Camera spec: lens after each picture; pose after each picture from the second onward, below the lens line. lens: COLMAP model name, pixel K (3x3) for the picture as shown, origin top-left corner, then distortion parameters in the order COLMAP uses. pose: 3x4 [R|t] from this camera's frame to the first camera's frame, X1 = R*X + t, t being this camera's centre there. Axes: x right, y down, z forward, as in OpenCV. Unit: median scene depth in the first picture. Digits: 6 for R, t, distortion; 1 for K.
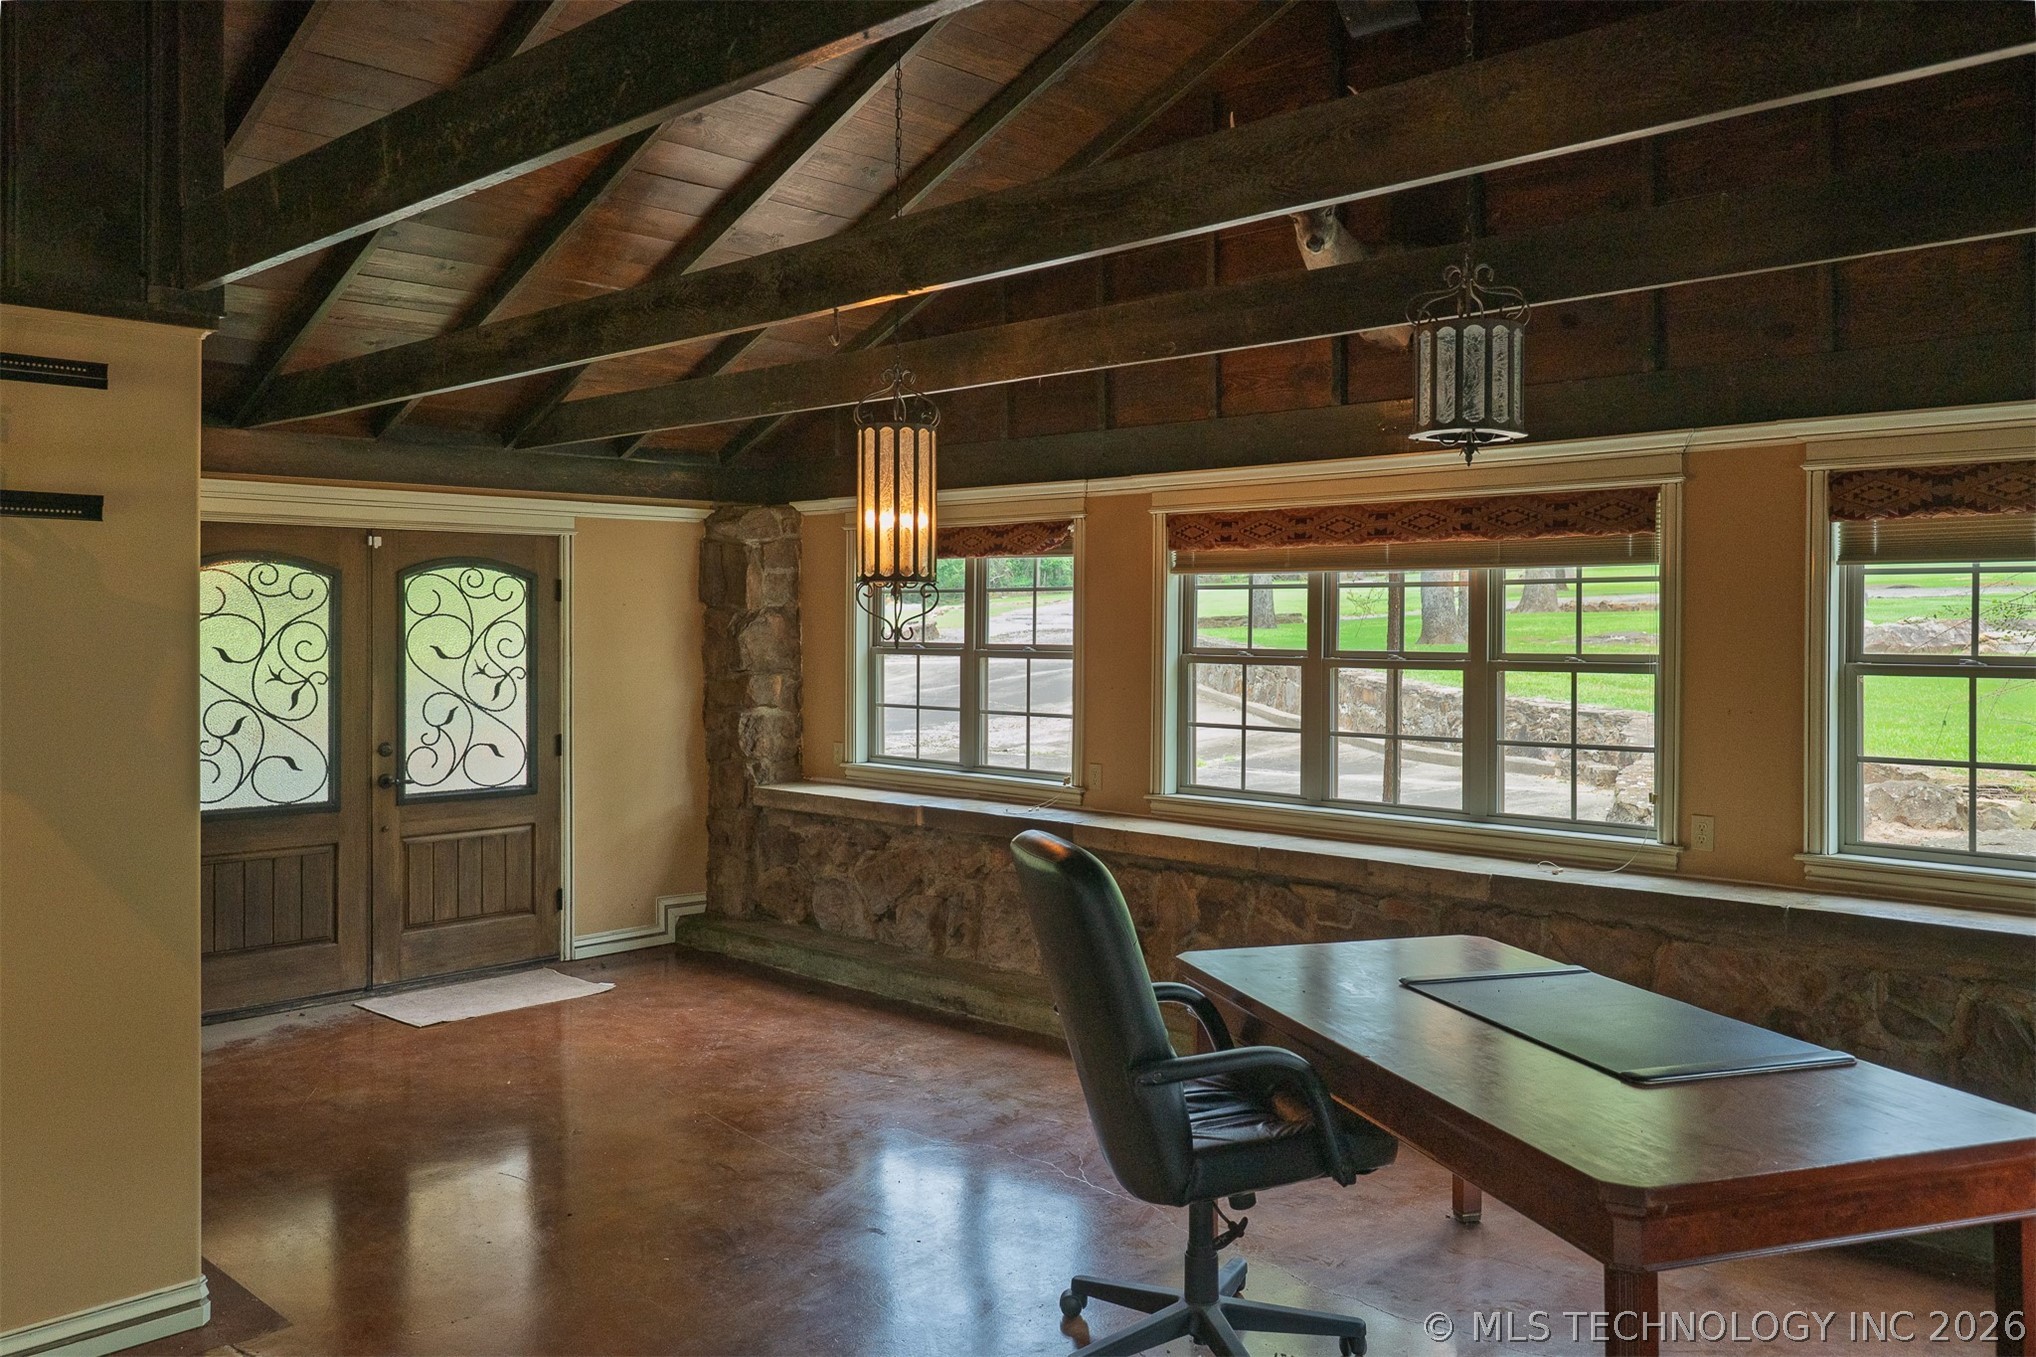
lens RADIAL K [[1615.3, 0, 1047.5], [0, 1615.3, 623.2], [0, 0, 1]] dist [-0.007690, 0.010530]
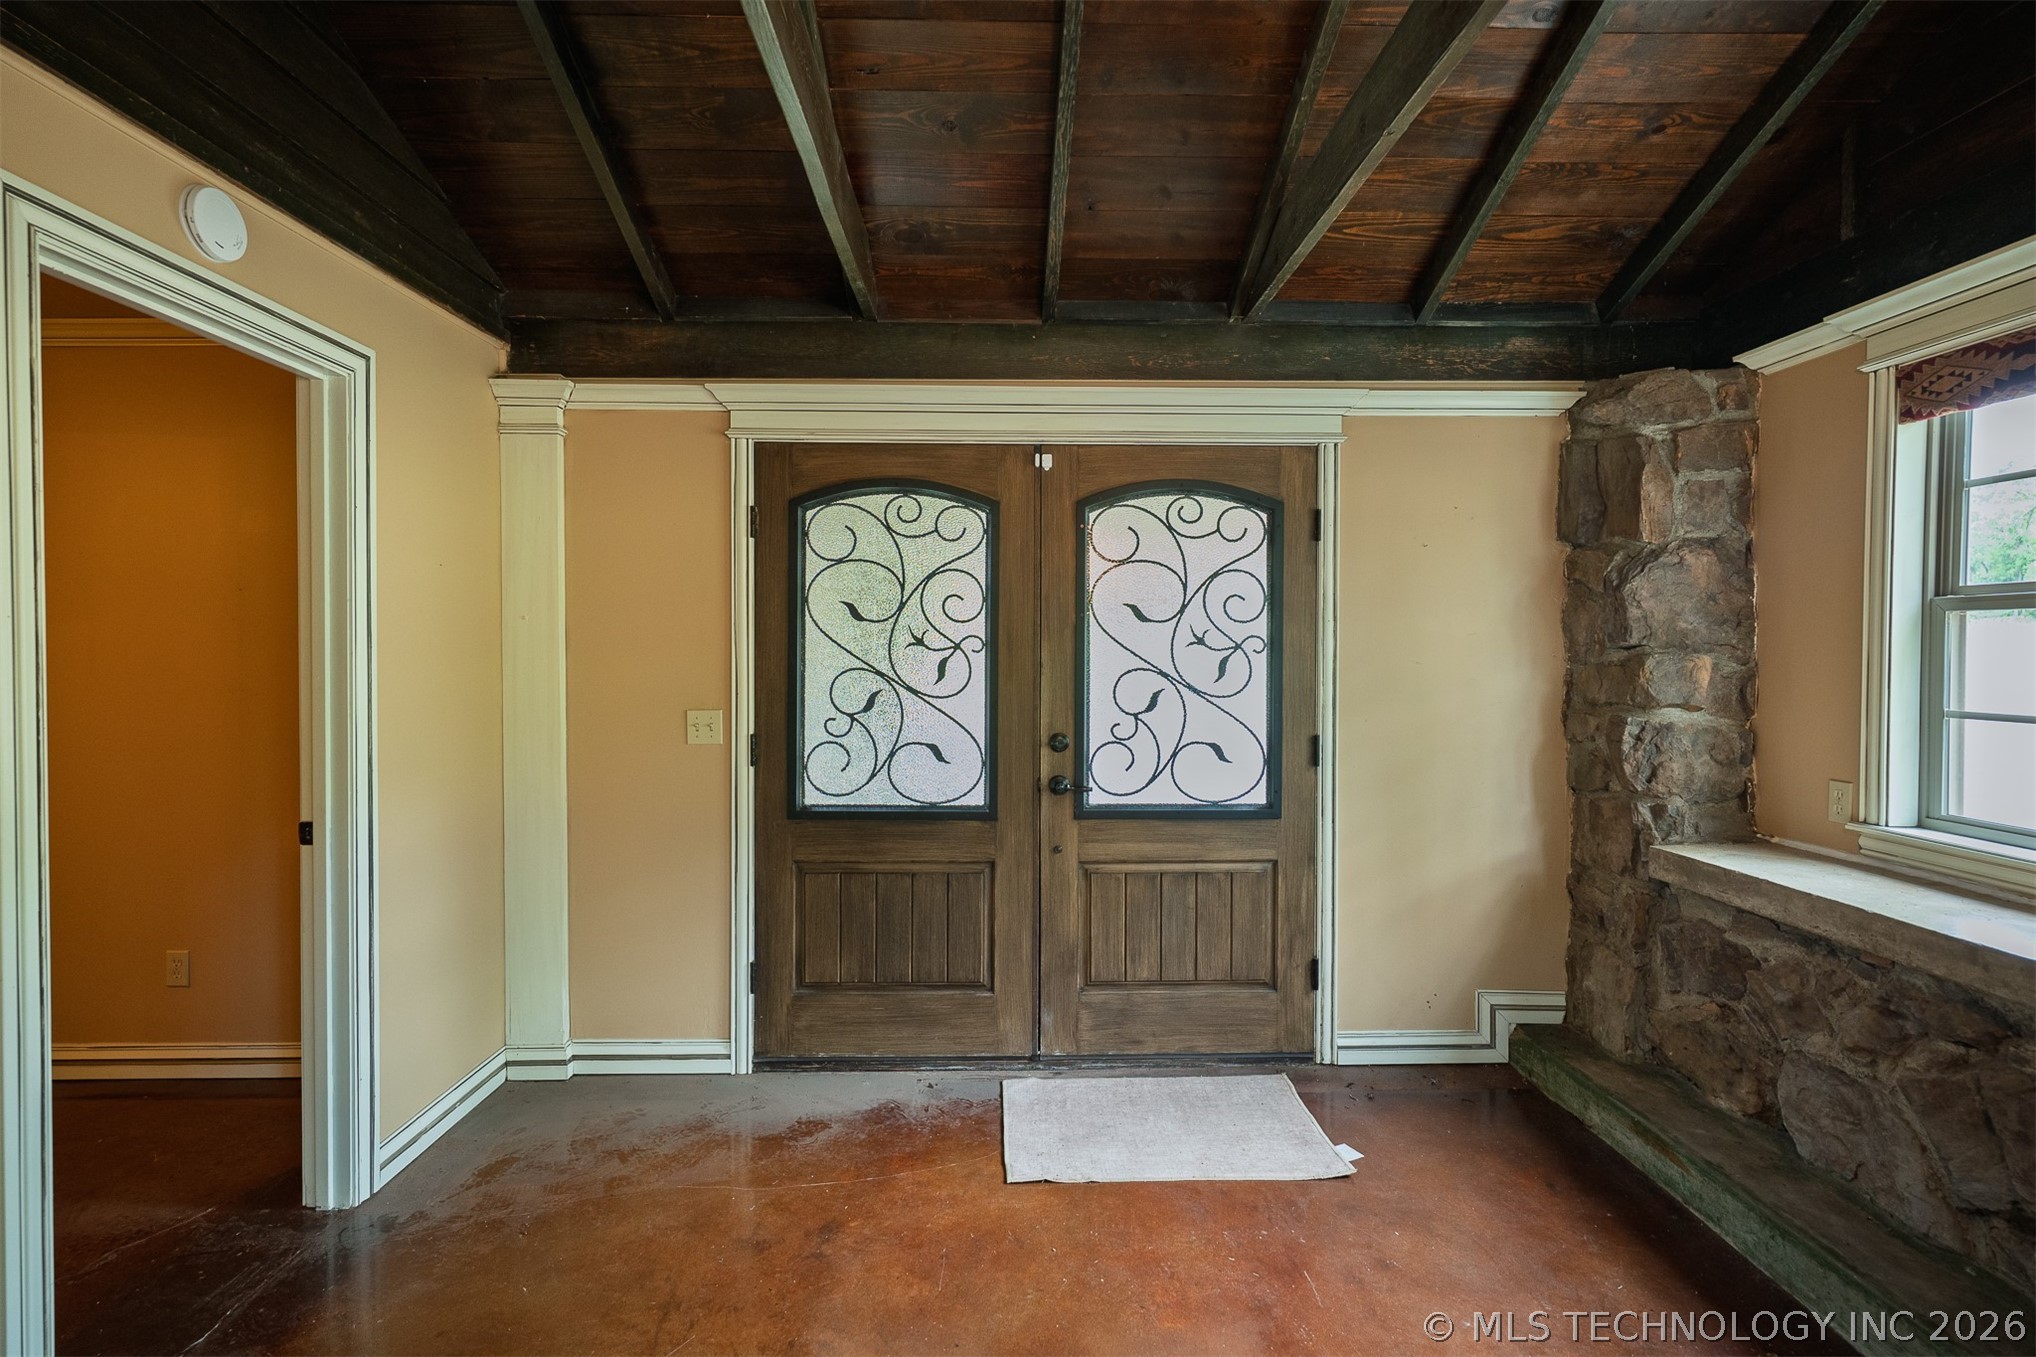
lens RADIAL K [[979.2, 0, 1006.7], [0, 979.2, 668.0], [0, 0, 1]] dist [0.000388, 0.001285]
pose [[0.699441, 0.012854, -0.714575, -0.099452], [-0.002268, 0.999873, 0.015767, 0.034896], [0.714687, -0.009407, 0.699381, 0.629990]]
